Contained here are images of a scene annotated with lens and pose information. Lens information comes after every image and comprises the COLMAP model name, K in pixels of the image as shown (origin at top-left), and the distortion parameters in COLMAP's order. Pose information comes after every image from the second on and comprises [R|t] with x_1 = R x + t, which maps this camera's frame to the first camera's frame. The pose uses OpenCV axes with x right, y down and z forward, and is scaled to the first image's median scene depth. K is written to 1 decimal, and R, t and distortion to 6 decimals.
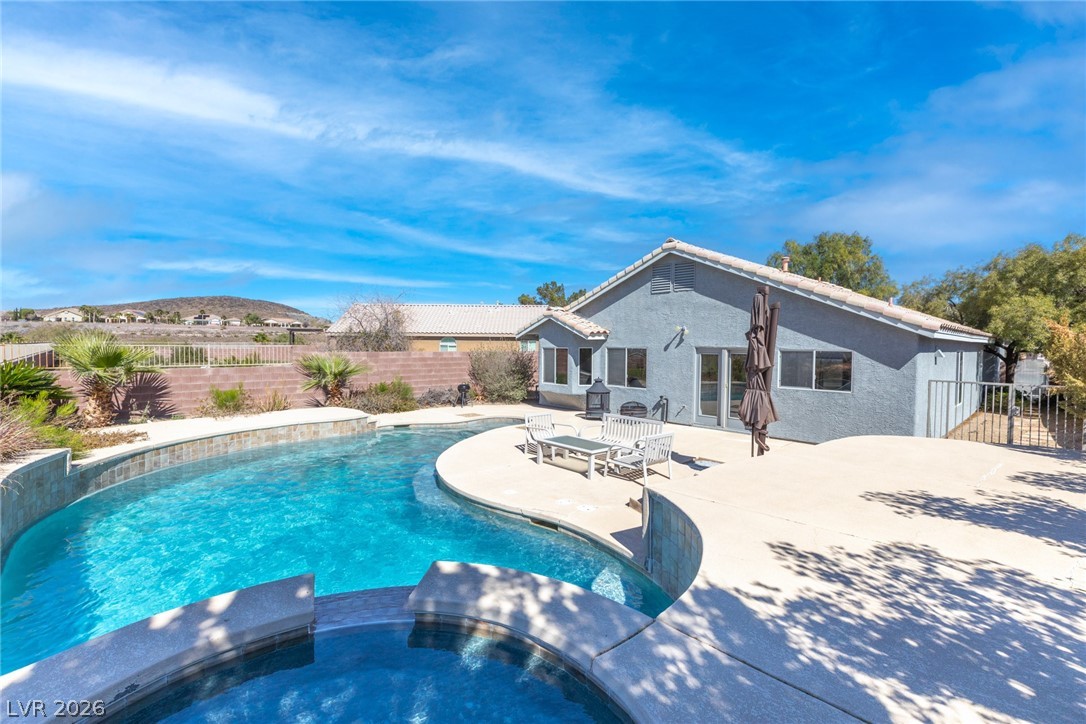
lens RADIAL K [[502.6, 0, 540.4], [0, 502.6, 355.1], [0, 0, 1]] dist [0.002850, 0.000403]
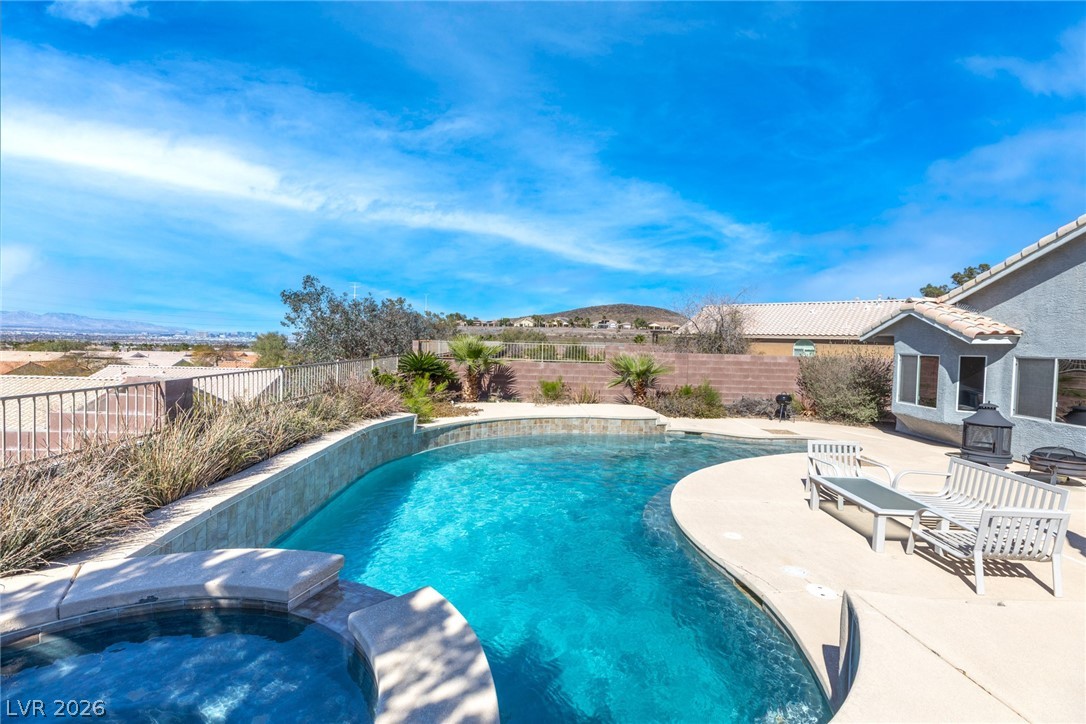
lens RADIAL K [[487.9, 0, 543.0], [0, 487.9, 362.0], [0, 0, 1]] dist [-0.002639, -0.000280]
pose [[0.720664, 0.040805, -0.692082, 0.132372], [-0.034517, 0.999140, 0.022967, -0.001834], [0.692424, 0.007337, 0.721453, 0.138876]]
